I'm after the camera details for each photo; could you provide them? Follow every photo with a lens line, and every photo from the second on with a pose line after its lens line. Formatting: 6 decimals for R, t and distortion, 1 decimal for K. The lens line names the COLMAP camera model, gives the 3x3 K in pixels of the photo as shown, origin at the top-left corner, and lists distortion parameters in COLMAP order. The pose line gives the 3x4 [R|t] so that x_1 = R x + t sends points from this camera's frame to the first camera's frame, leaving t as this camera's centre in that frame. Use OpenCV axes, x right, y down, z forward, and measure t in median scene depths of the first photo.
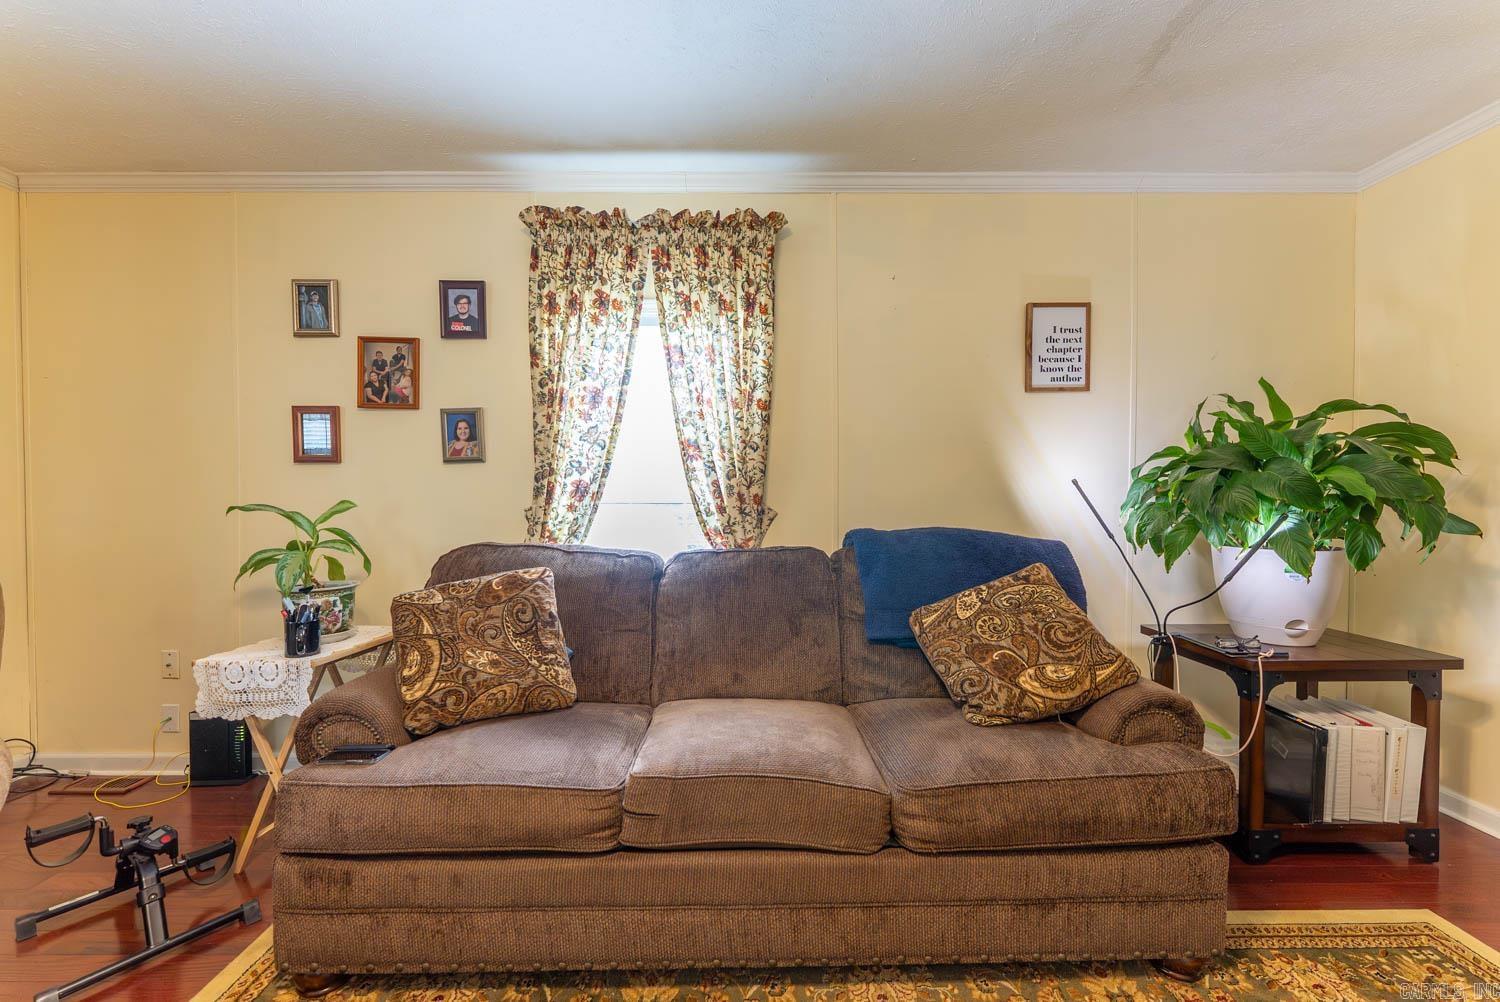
lens RADIAL K [[605.0, 0, 750.0], [0, 605.0, 501.0], [0, 0, 1]] dist [0.000136, -0.000206]
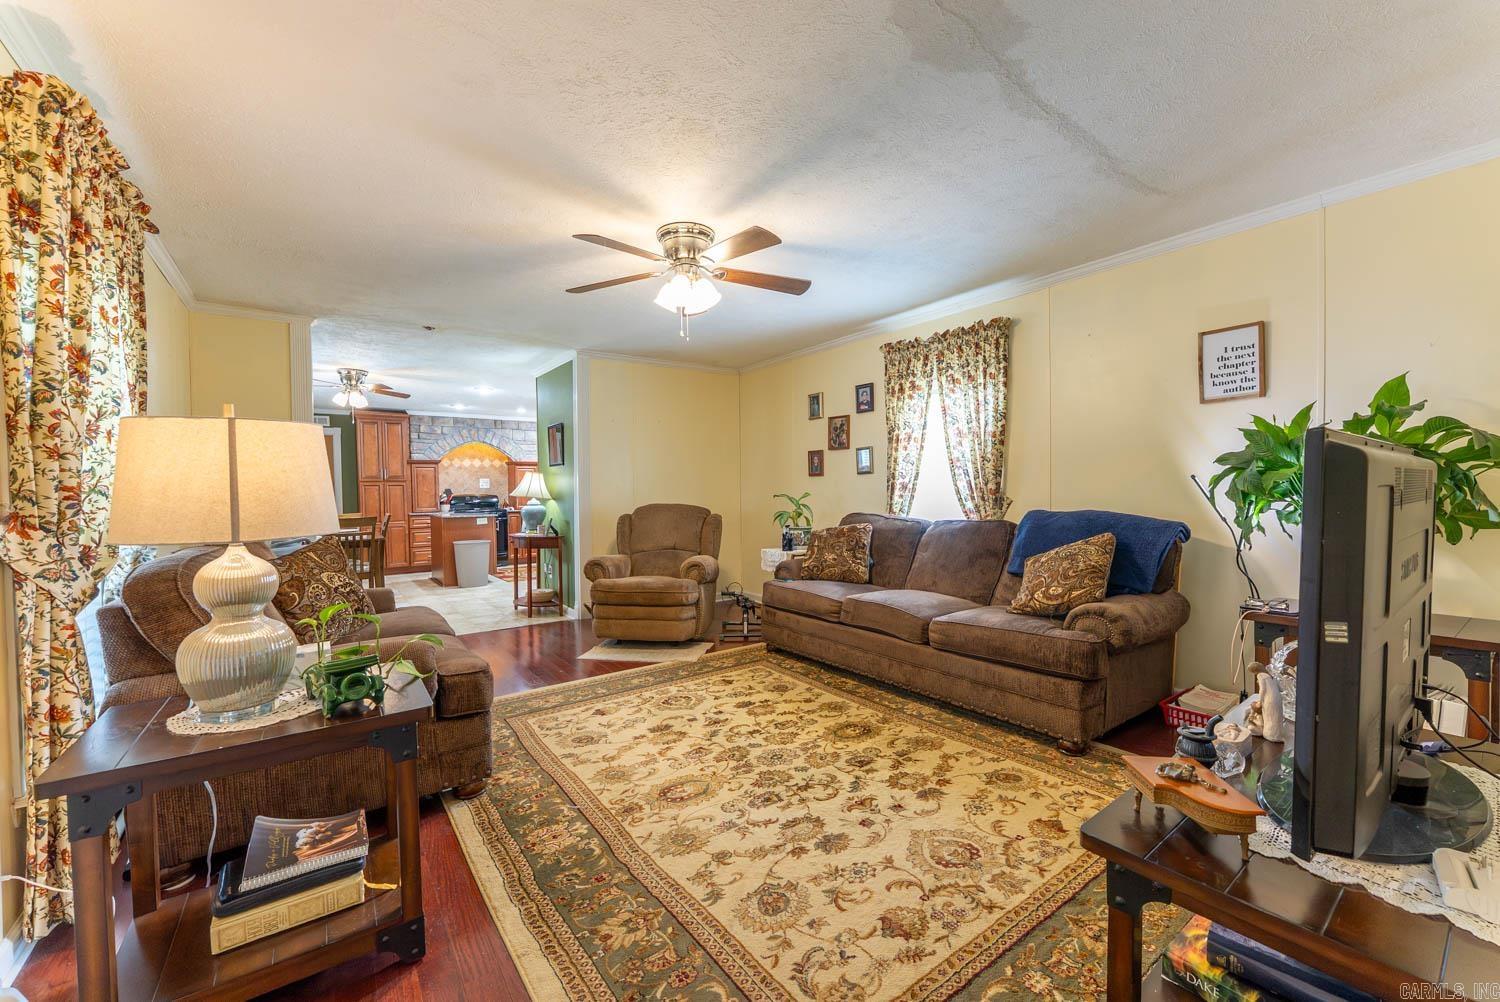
lens RADIAL K [[600.3, 0, 745.2], [0, 600.3, 502.2], [0, 0, 1]] dist [-0.001251, -0.001216]
pose [[0.572711, 0.010079, -0.819695, 0.980460], [-0.001841, 0.999938, 0.011009, 0.009310], [0.819755, -0.004796, 0.572694, -0.492657]]
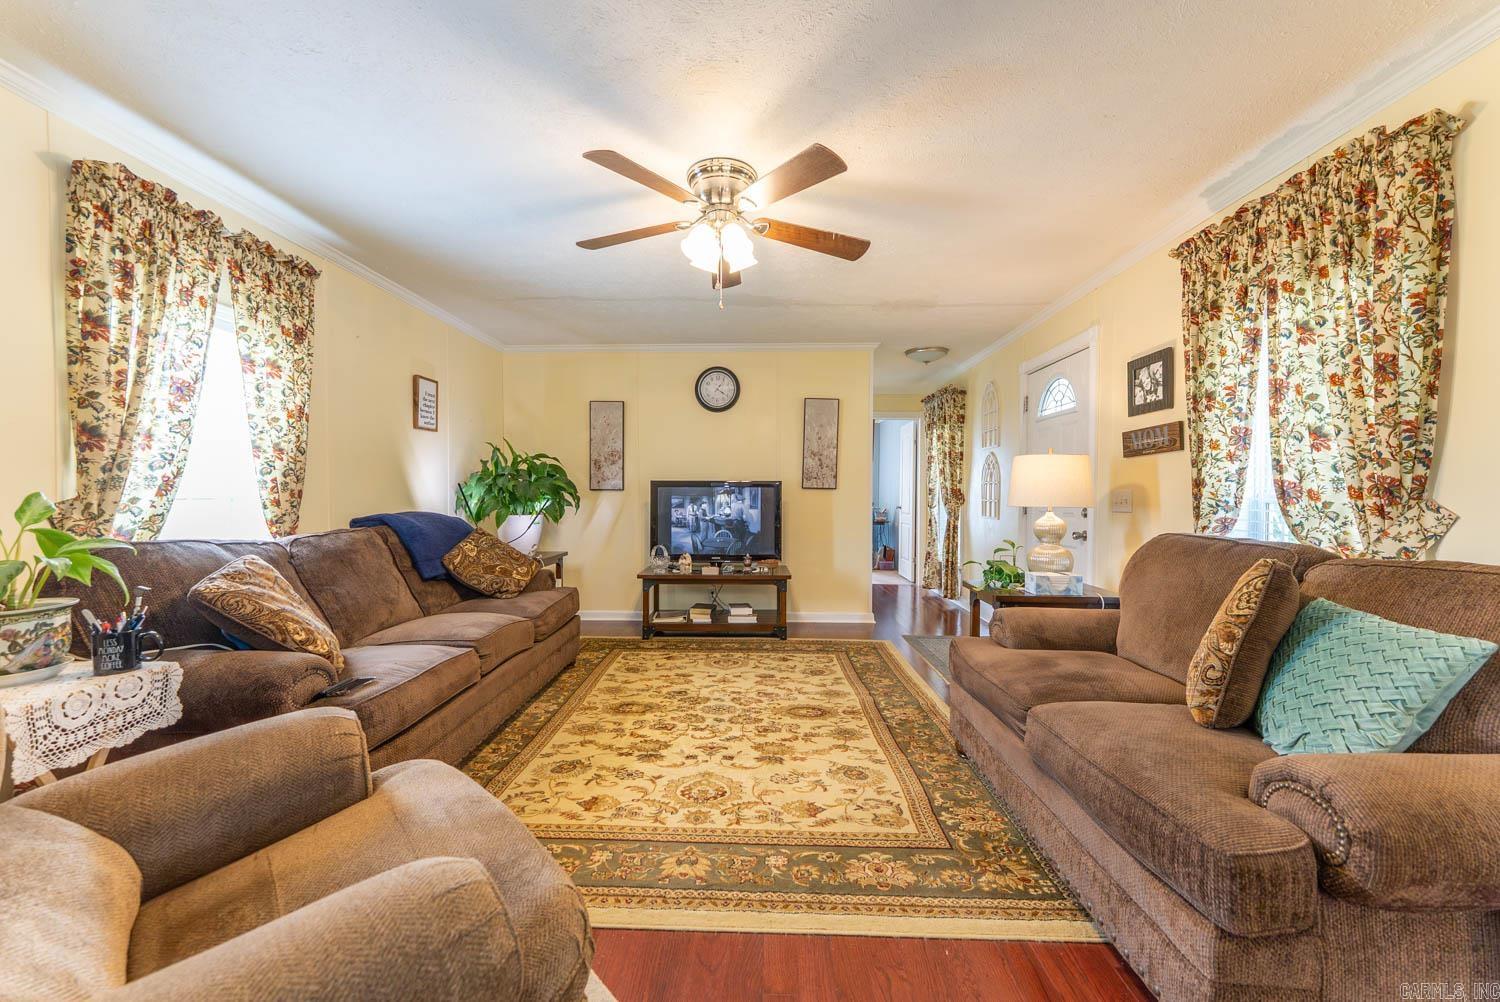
lens RADIAL K [[600.3, 0, 745.2], [0, 600.3, 502.2], [0, 0, 1]] dist [-0.001251, -0.001216]
pose [[0.041631, -0.012213, 0.999058, -1.174449], [0.017346, 0.999783, 0.011499, 0.014842], [-0.998982, 0.016851, 0.041834, 0.054641]]
